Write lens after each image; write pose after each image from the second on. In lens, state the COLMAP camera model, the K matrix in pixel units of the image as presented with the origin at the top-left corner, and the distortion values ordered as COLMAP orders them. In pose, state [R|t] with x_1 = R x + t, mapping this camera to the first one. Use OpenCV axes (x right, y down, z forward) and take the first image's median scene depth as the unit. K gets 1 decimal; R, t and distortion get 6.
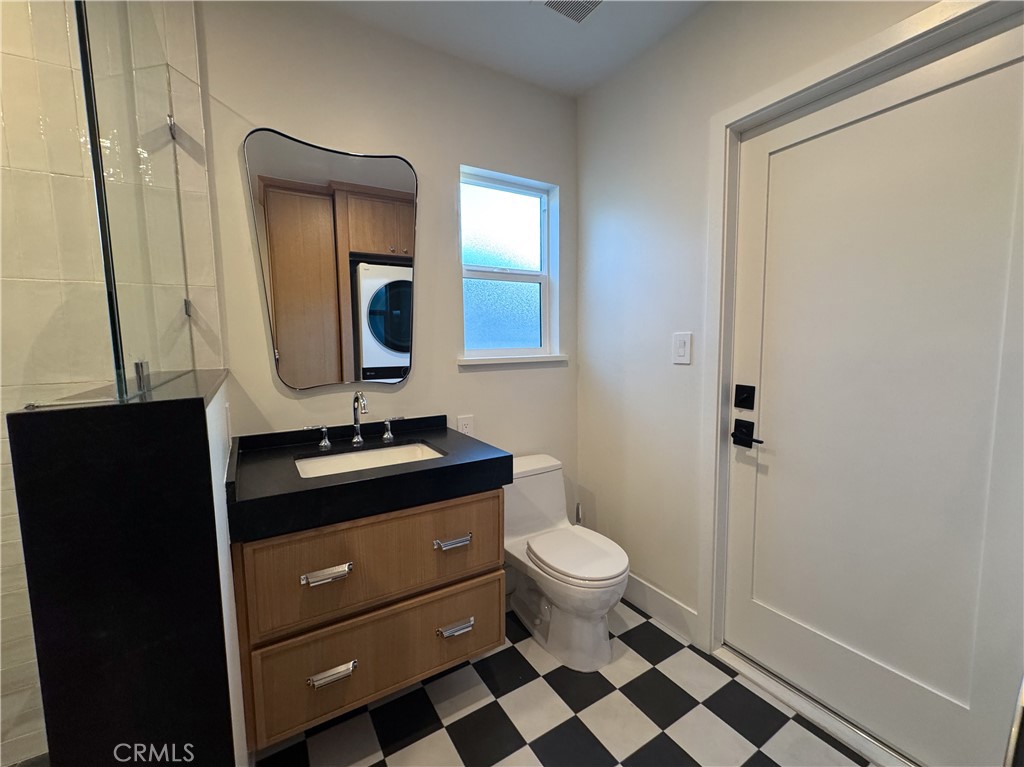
lens RADIAL K [[425.4, 0, 504.5], [0, 425.4, 381.2], [0, 0, 1]] dist [-0.000779, 0.000141]
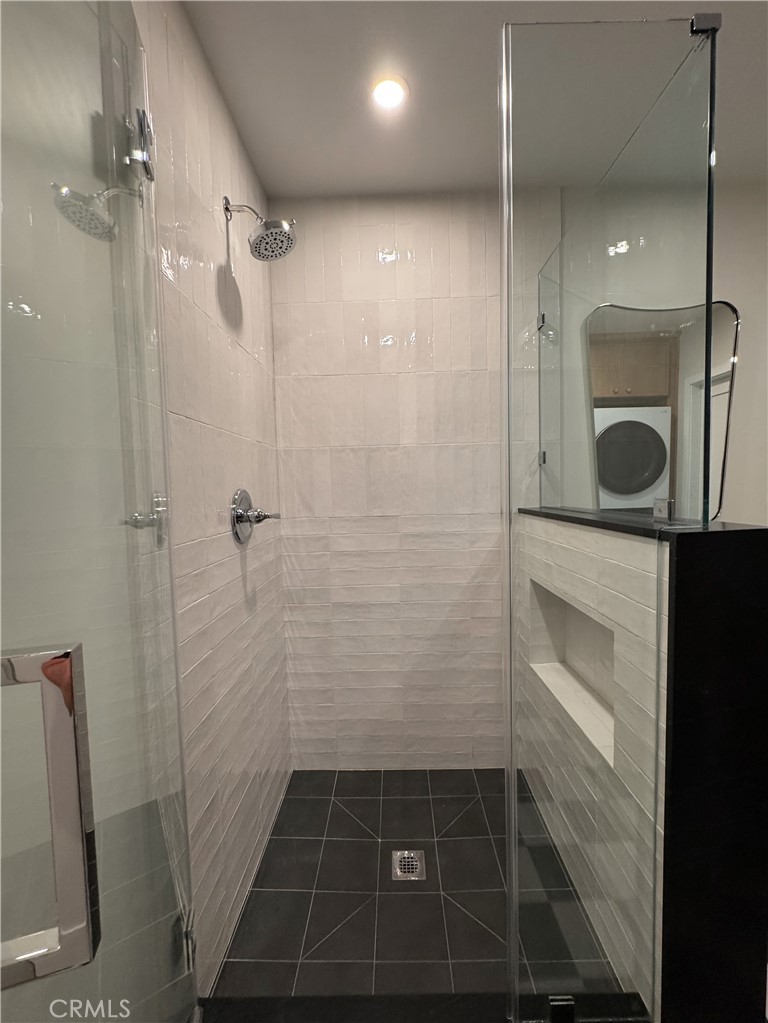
lens RADIAL K [[425.0, 0, 384.0], [0, 425.0, 511.5], [0, 0, 1]] dist [-0.000779, 0.000141]
pose [[0.849270, 0.025248, -0.527355, -0.404287], [-0.037344, 0.999227, -0.012299, 0.017359], [0.526637, 0.030139, 0.849556, -0.286229]]
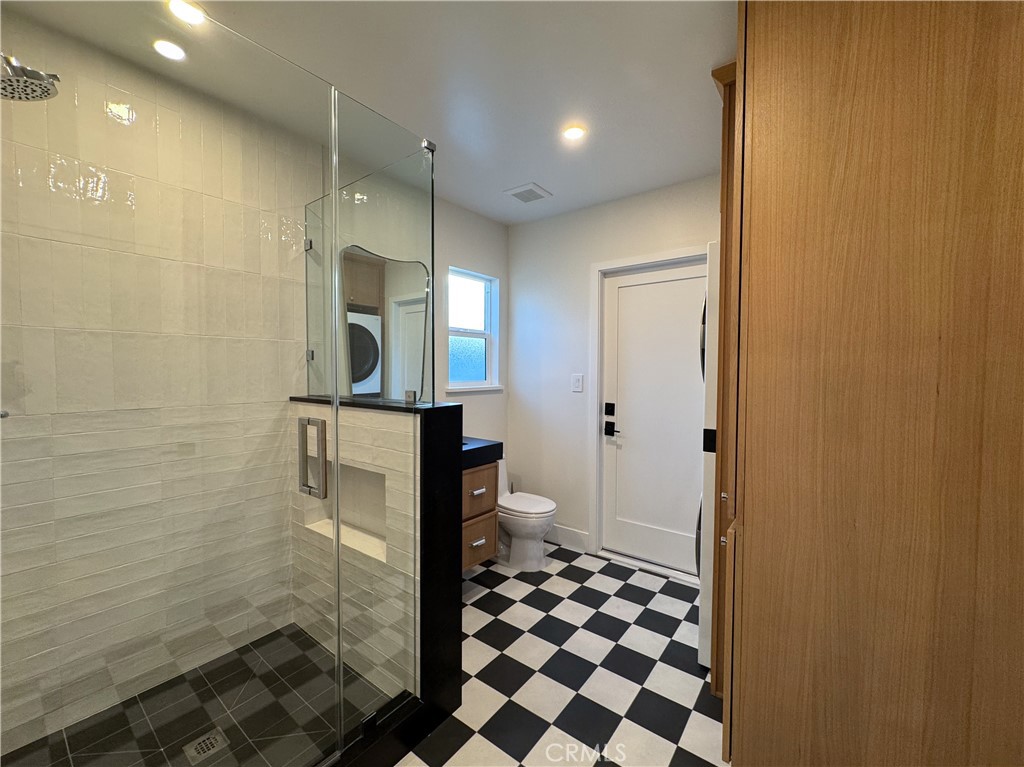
lens RADIAL K [[425.4, 0, 504.5], [0, 425.4, 381.2], [0, 0, 1]] dist [-0.000779, 0.000141]
pose [[0.936116, 0.009816, 0.351555, -0.534889], [0.012821, 0.997994, -0.062004, 0.023381], [-0.351459, 0.062551, 0.934111, -0.605993]]
